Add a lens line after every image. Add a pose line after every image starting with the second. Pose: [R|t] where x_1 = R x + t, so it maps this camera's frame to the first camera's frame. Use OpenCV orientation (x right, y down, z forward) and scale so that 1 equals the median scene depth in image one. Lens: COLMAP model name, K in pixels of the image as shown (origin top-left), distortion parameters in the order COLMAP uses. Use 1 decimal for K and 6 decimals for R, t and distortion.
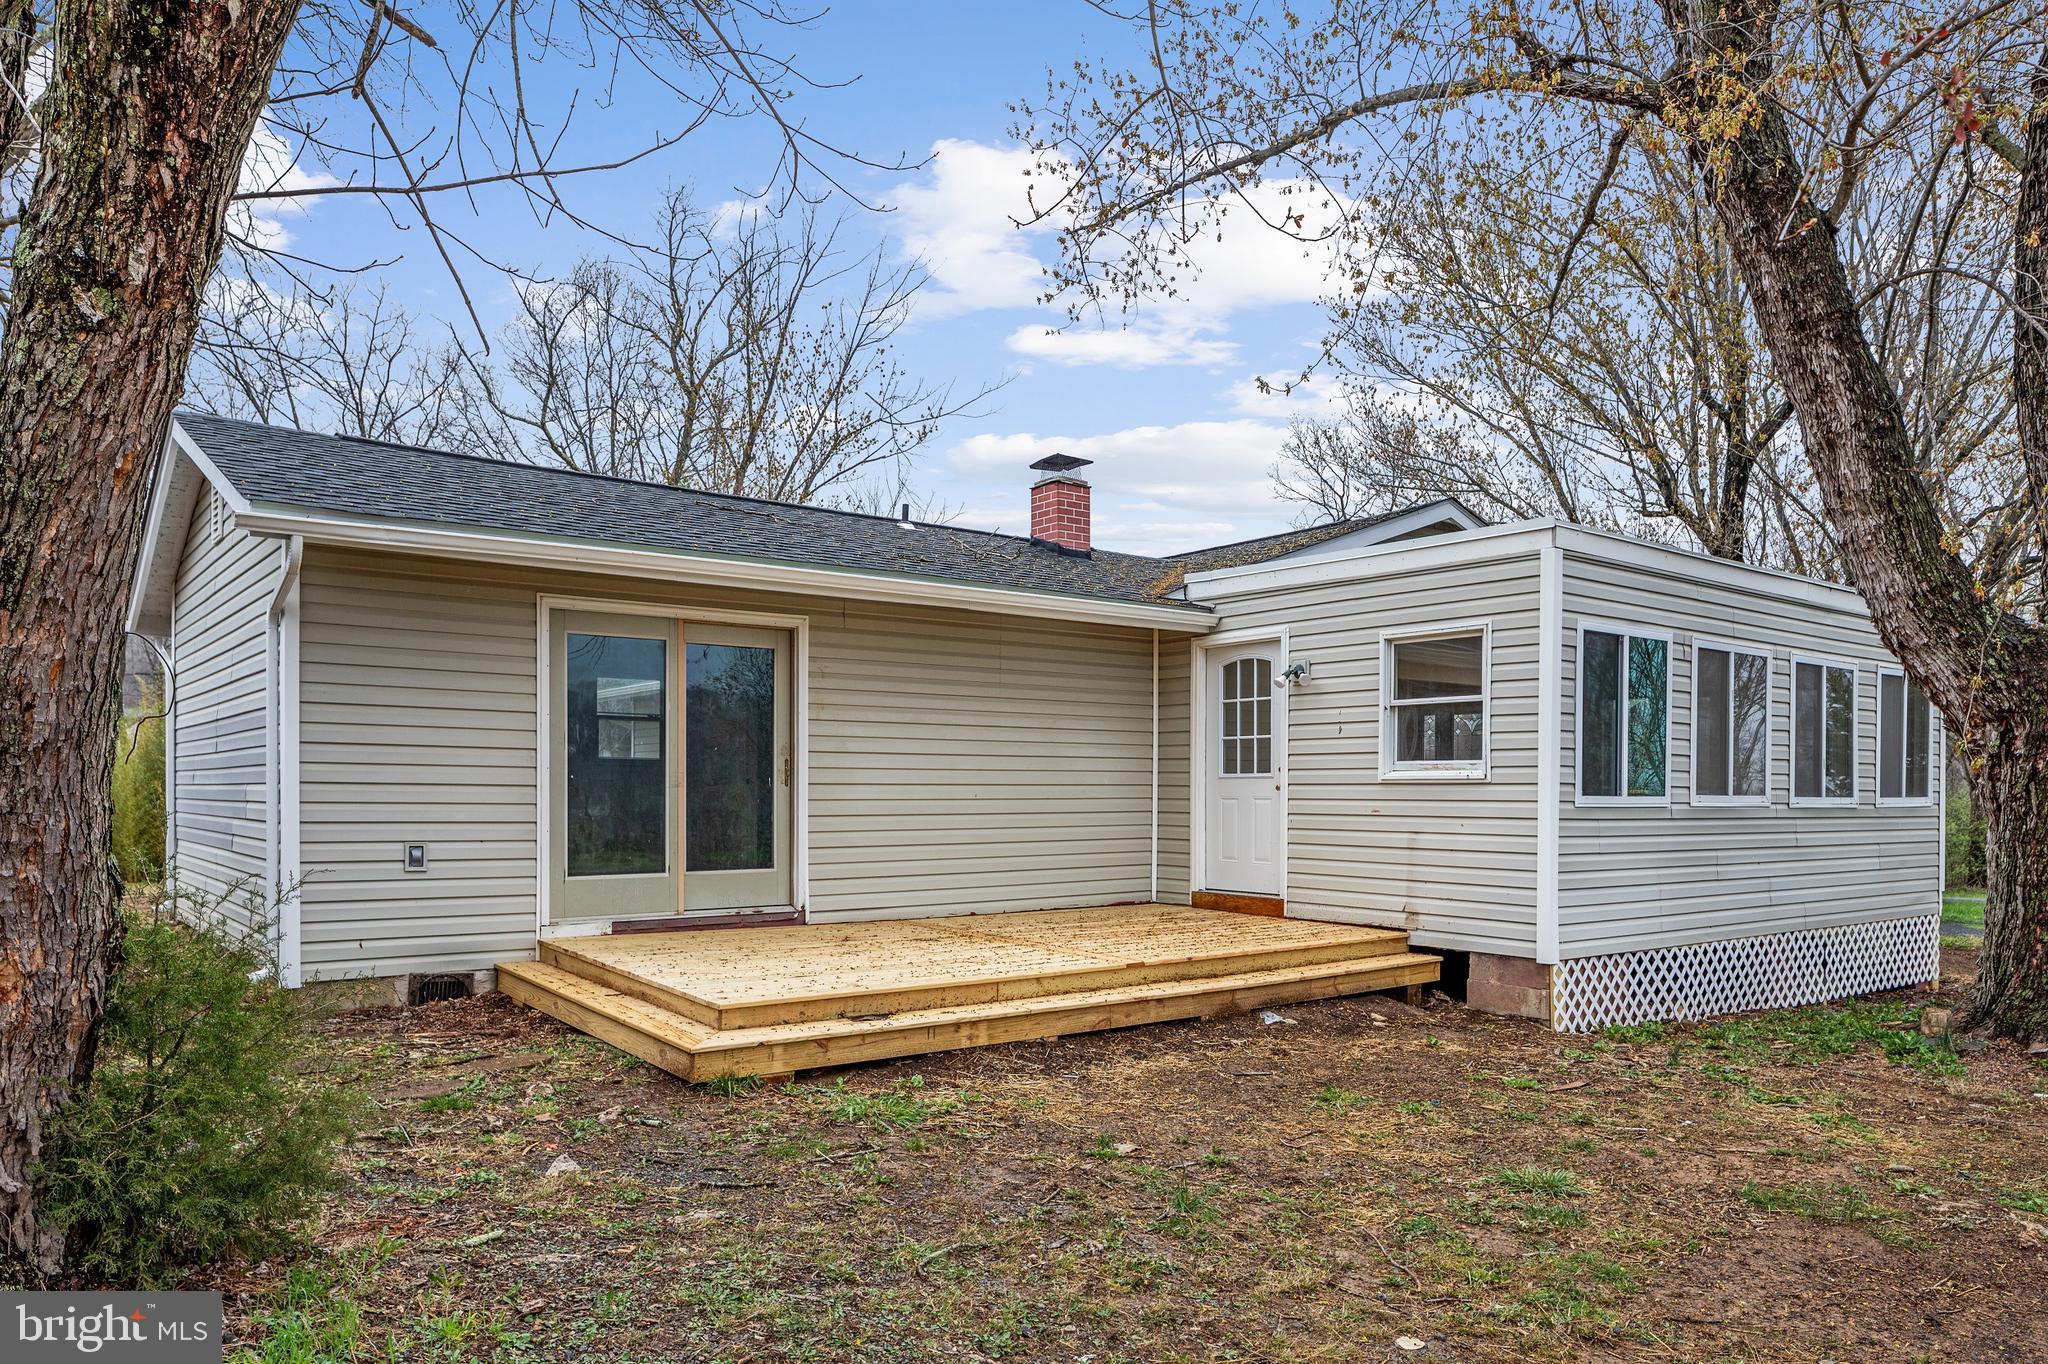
lens RADIAL K [[1381.6, 0, 1025.8], [0, 1381.6, 771.2], [0, 0, 1]] dist [0.001137, 0.000197]
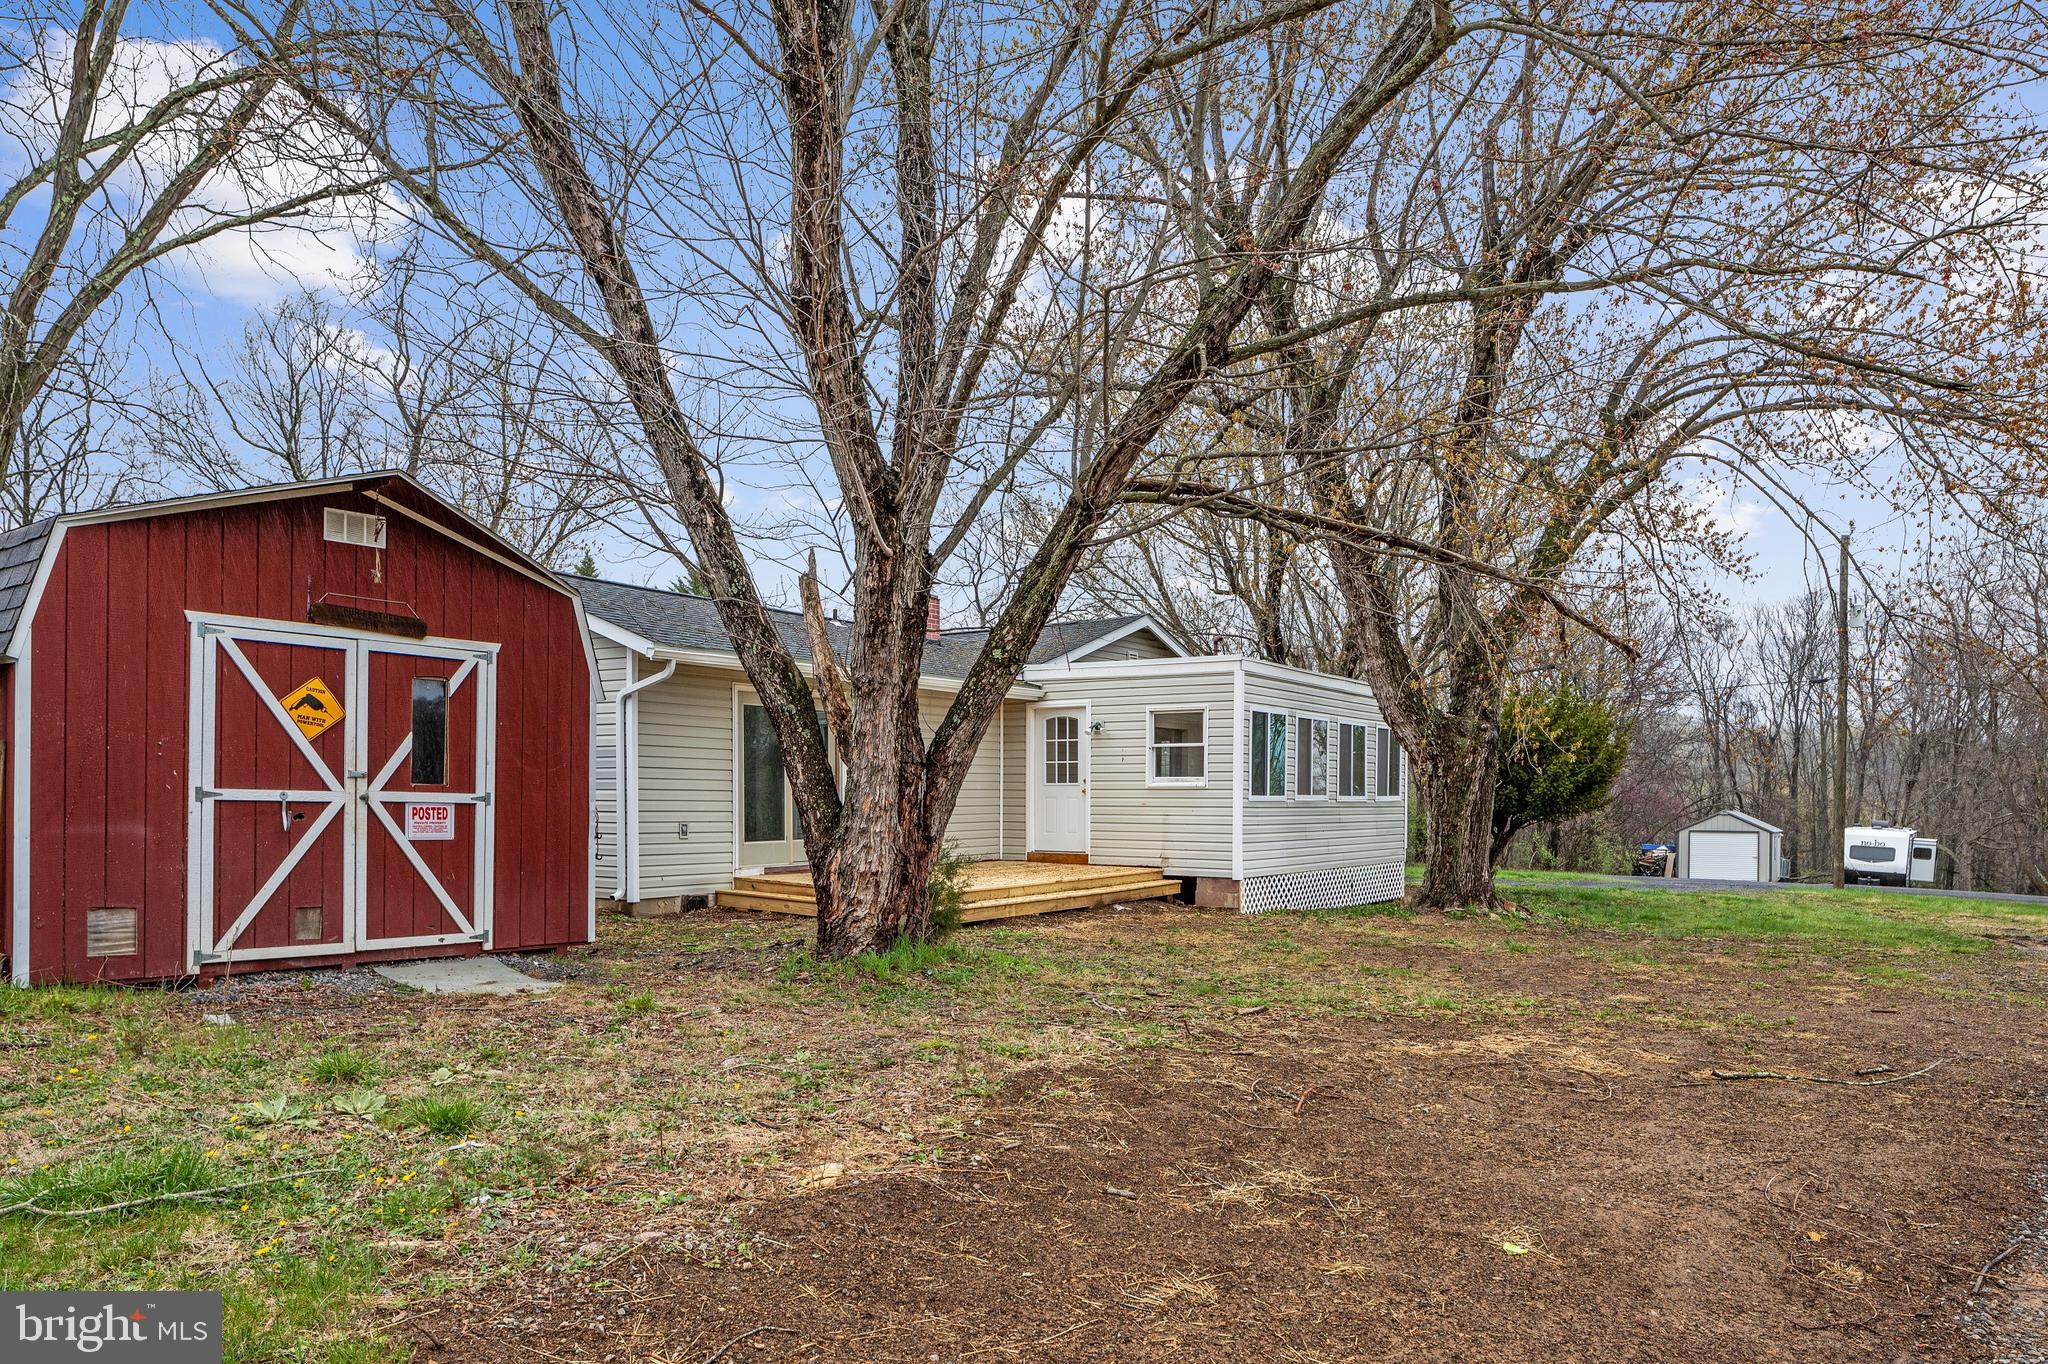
lens RADIAL K [[1381.6, 0, 1025.8], [0, 1381.6, 771.2], [0, 0, 1]] dist [0.001137, 0.000197]
pose [[0.947595, 0.003584, 0.319454, -0.457144], [-0.003203, 0.999993, -0.001718, -0.010512], [-0.319458, 0.000605, 0.947600, -0.656049]]
